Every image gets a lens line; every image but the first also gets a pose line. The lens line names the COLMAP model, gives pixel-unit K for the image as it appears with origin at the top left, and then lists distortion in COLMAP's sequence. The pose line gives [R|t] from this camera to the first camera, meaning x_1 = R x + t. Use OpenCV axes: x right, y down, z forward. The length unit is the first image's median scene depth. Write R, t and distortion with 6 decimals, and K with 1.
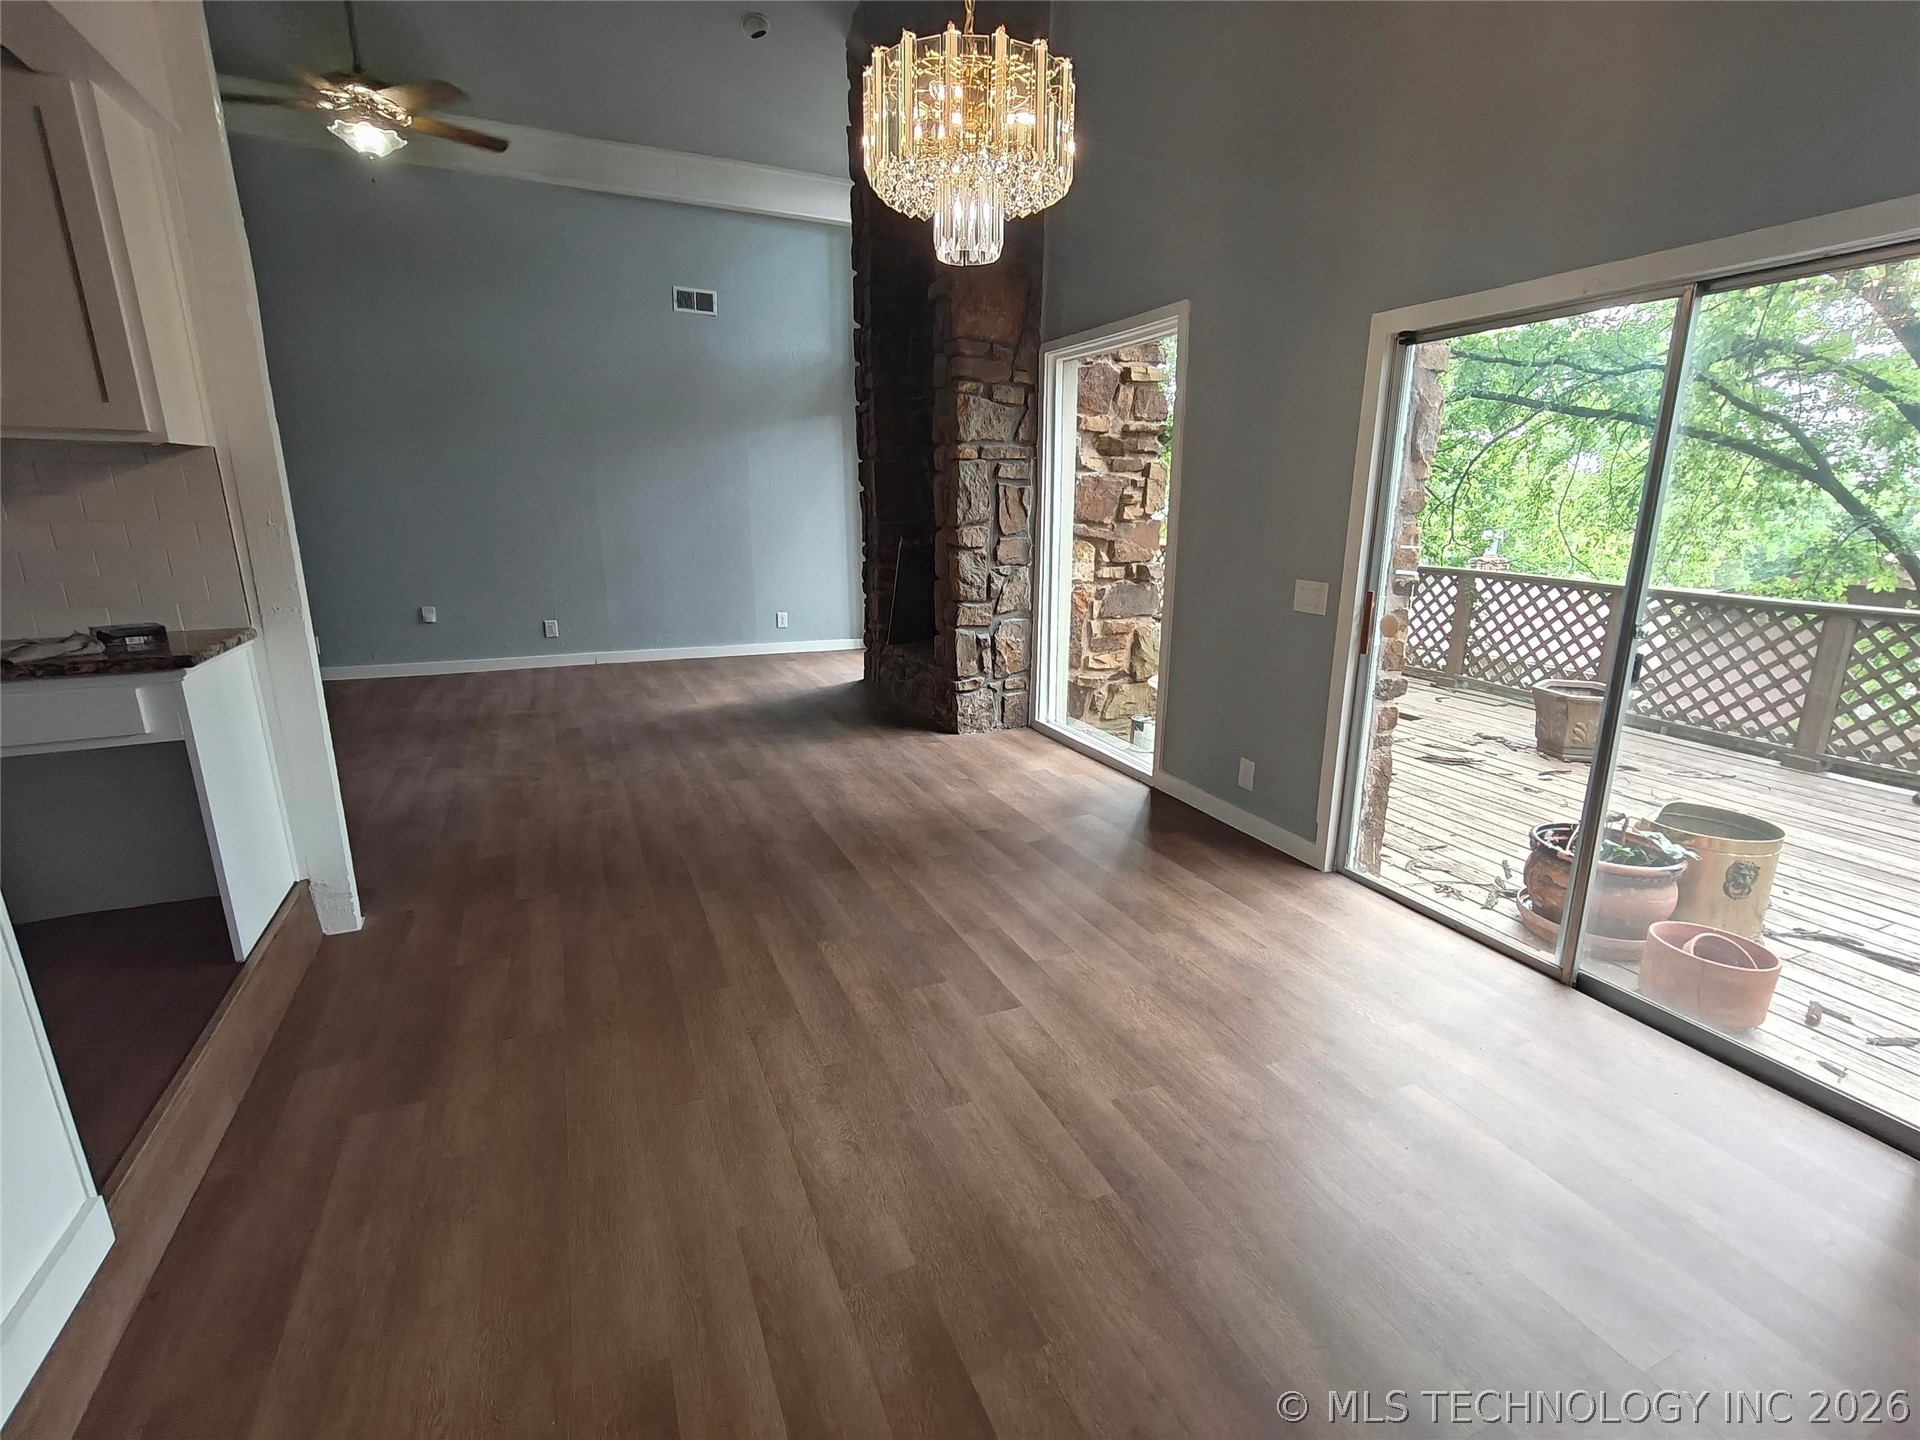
lens RADIAL K [[890.1, 0, 979.4], [0, 890.1, 726.3], [0, 0, 1]] dist [0.003861, 0.000385]
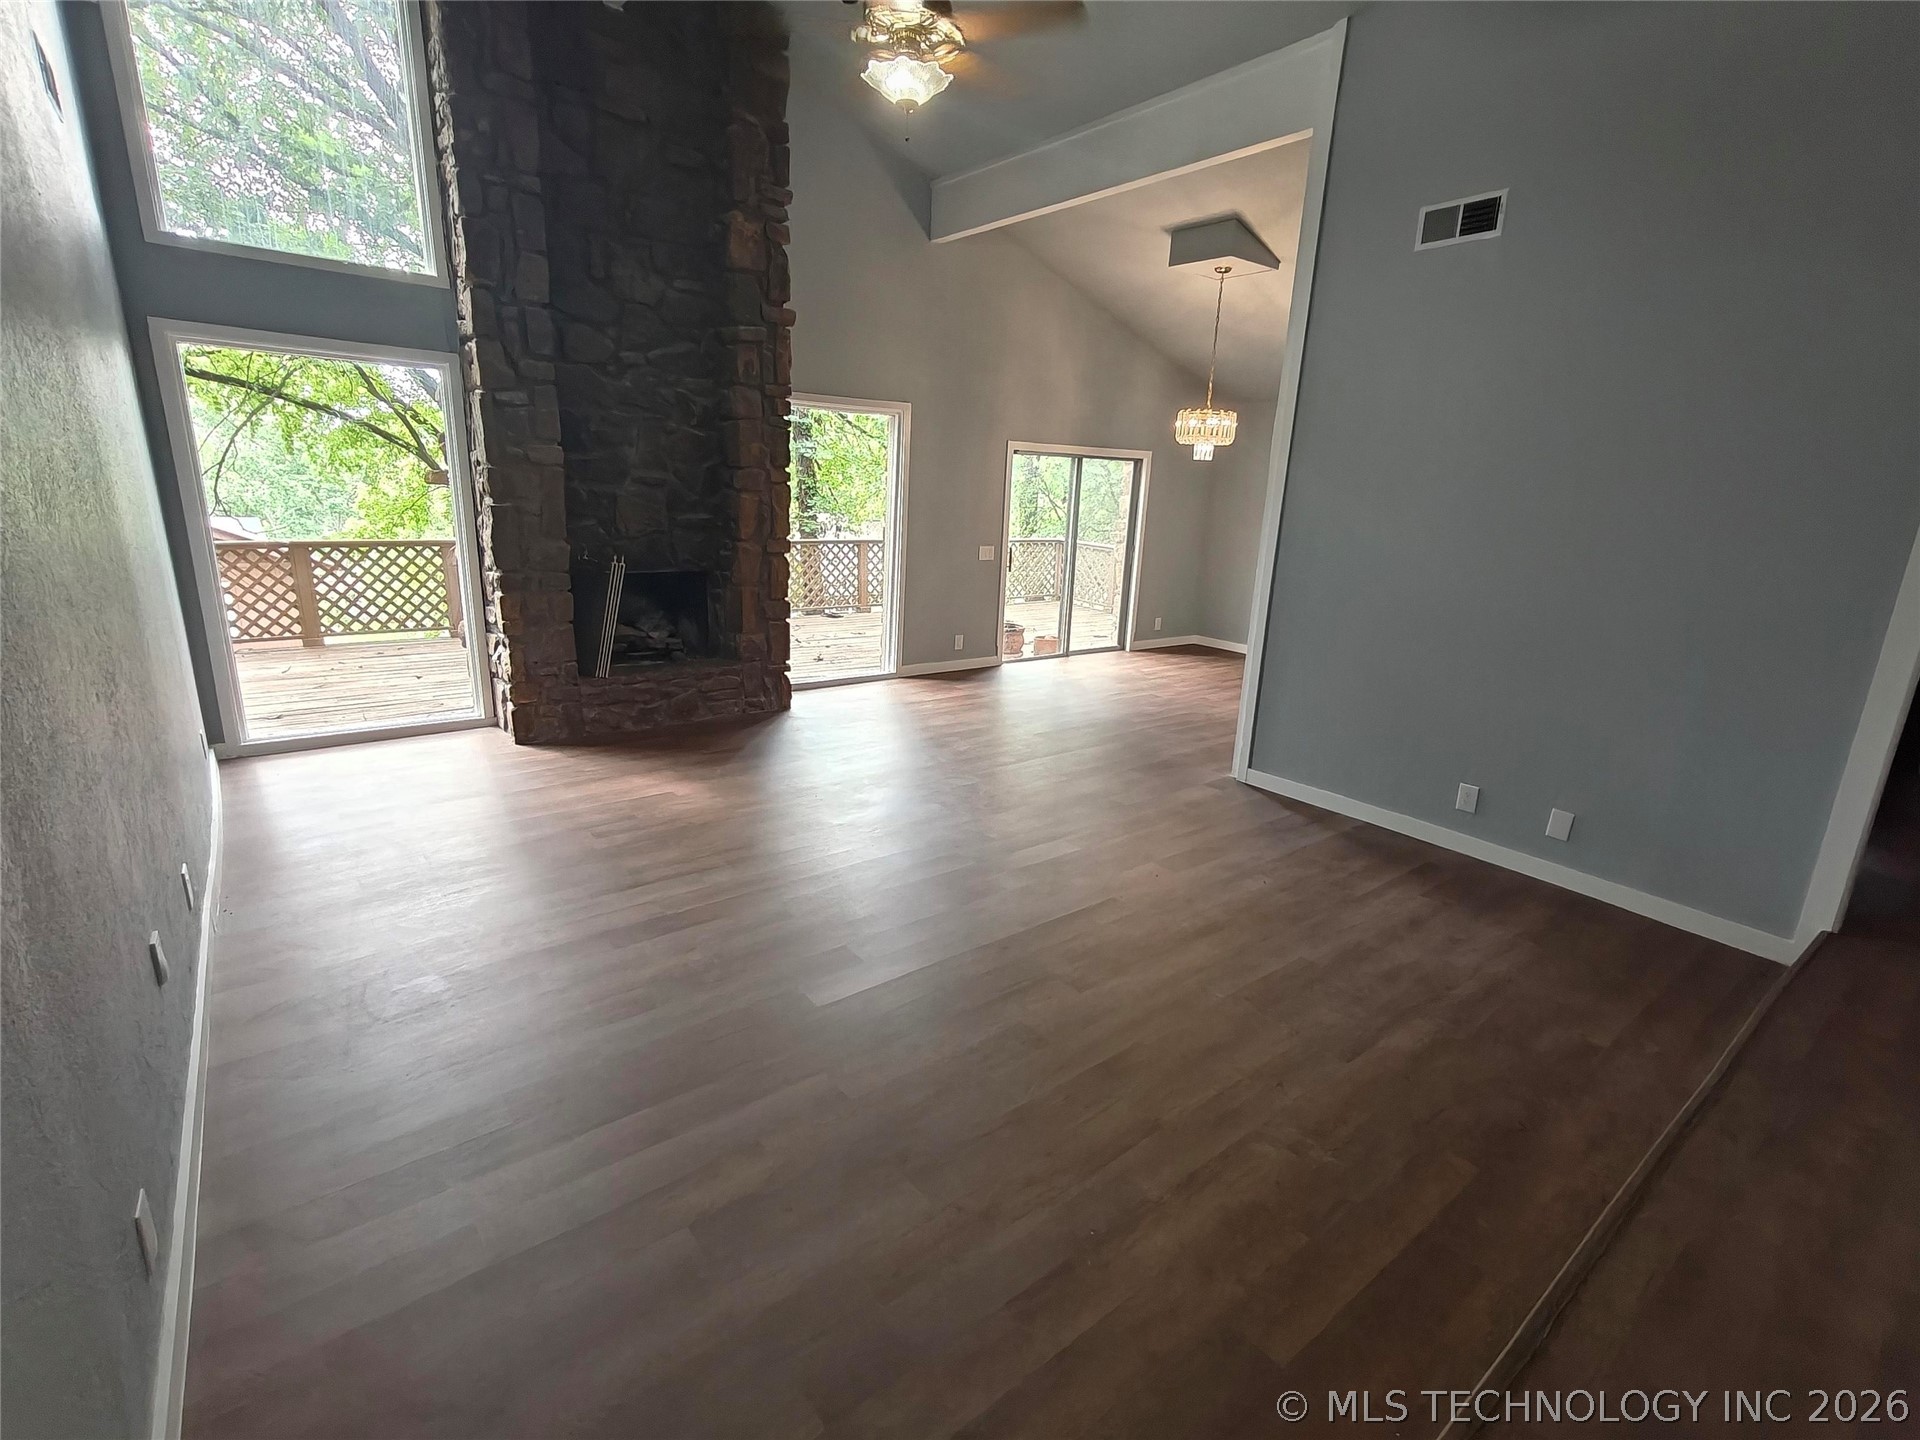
lens RADIAL K [[890.1, 0, 979.4], [0, 890.1, 726.3], [0, 0, 1]] dist [0.003861, 0.000385]
pose [[-0.223638, -0.285347, 0.931967, -2.302536], [0.204557, 0.921149, 0.331121, -0.600195], [-0.952965, 0.264691, -0.147634, 1.768155]]
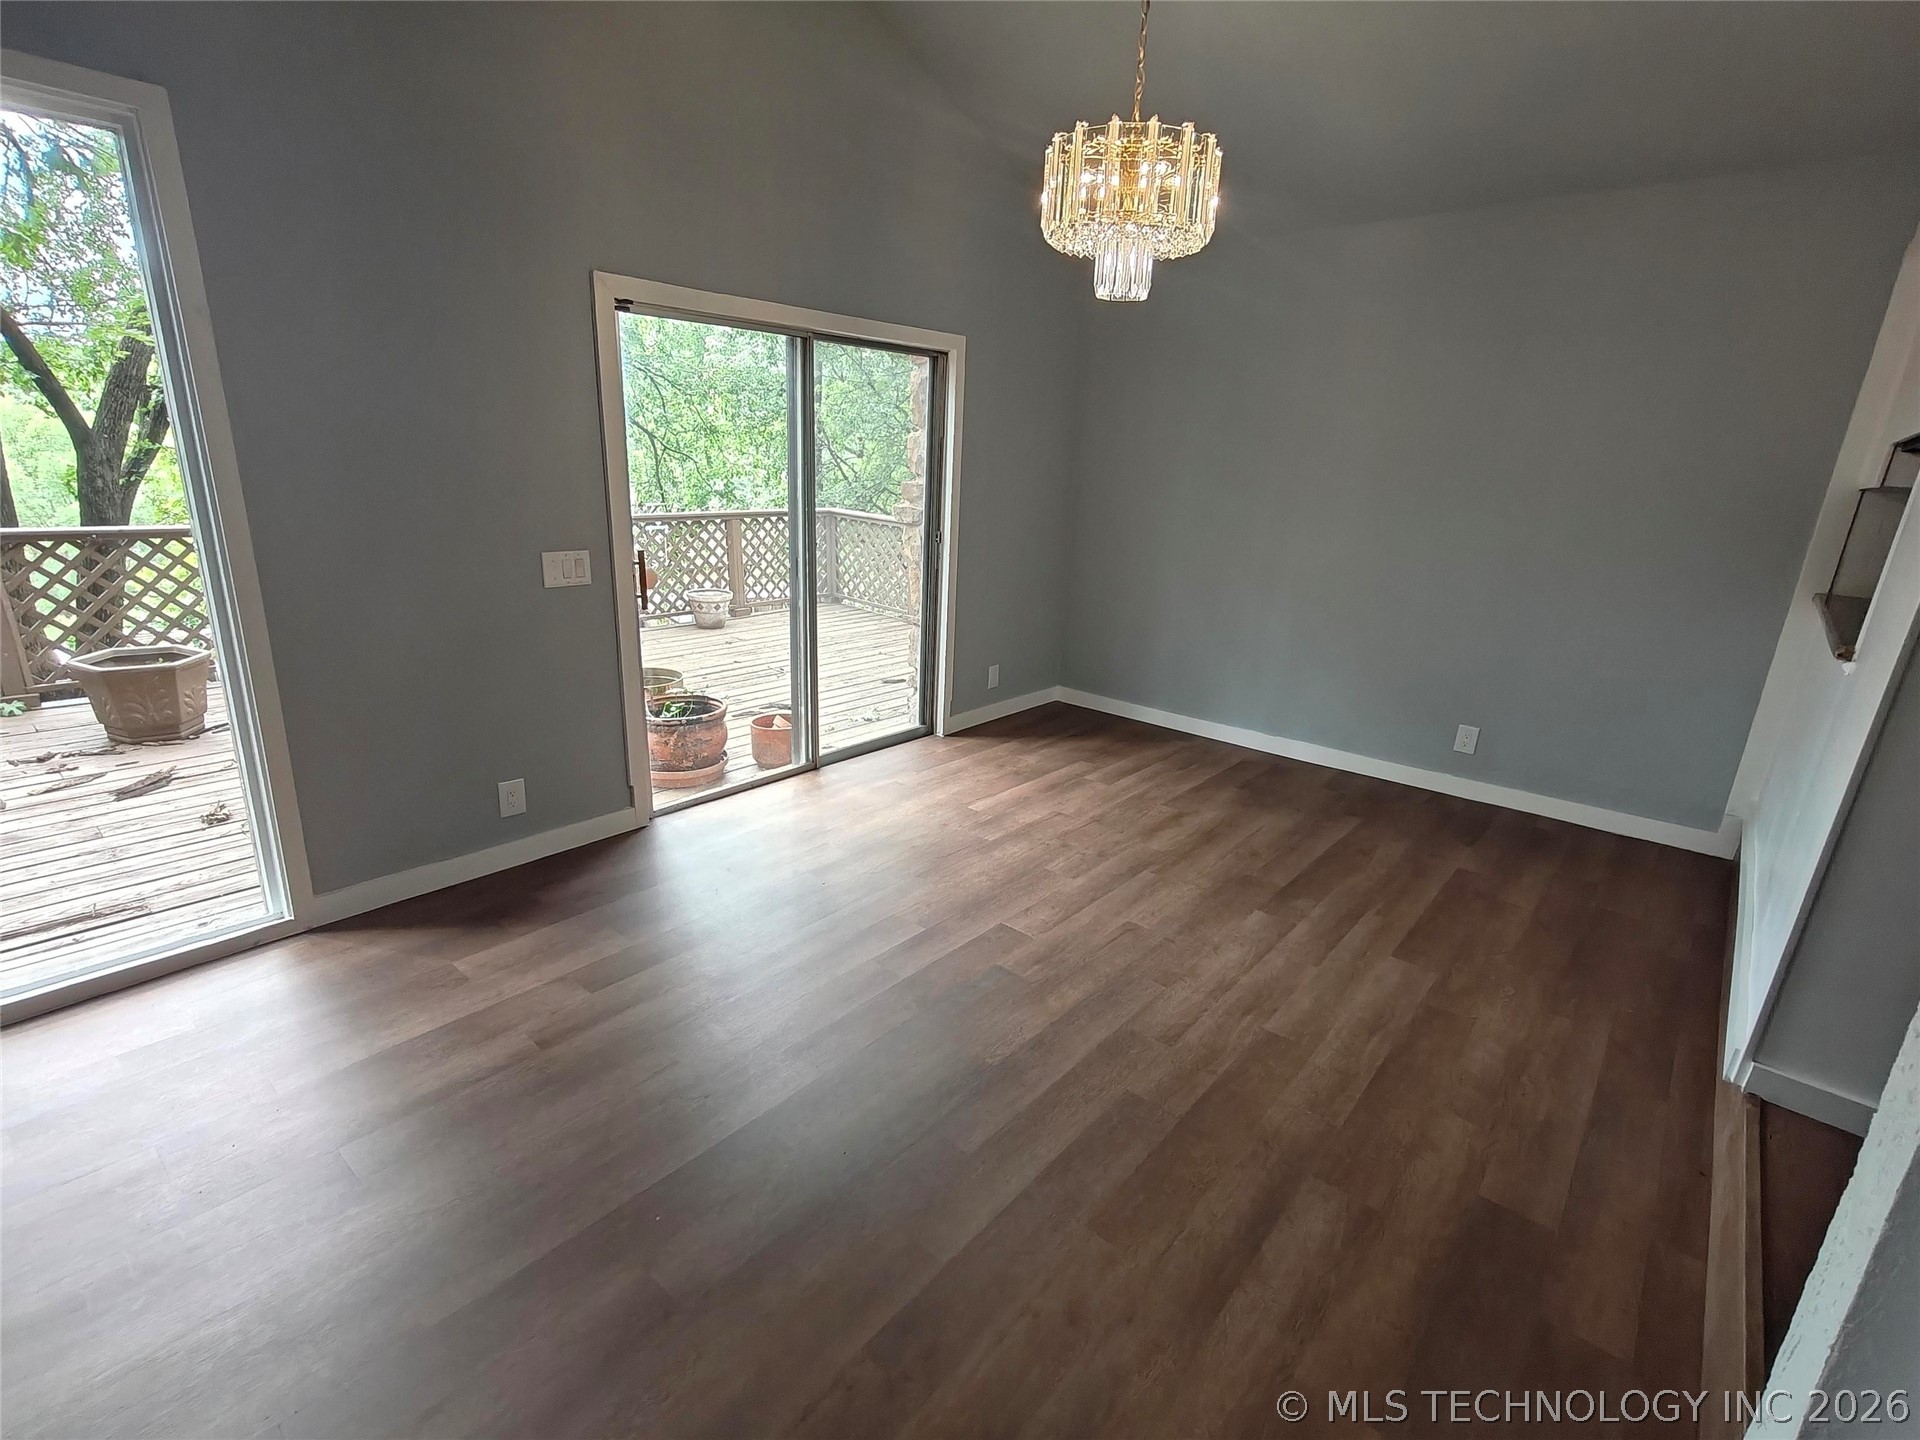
lens RADIAL K [[894.4, 0, 982.4], [0, 894.4, 716.5], [0, 0, 1]] dist [0.000098, 0.000264]
pose [[-0.423130, -0.293311, 0.857280, -0.761768], [0.183802, 0.898695, 0.398201, -0.351360], [-0.887231, 0.326060, -0.326354, 1.157693]]
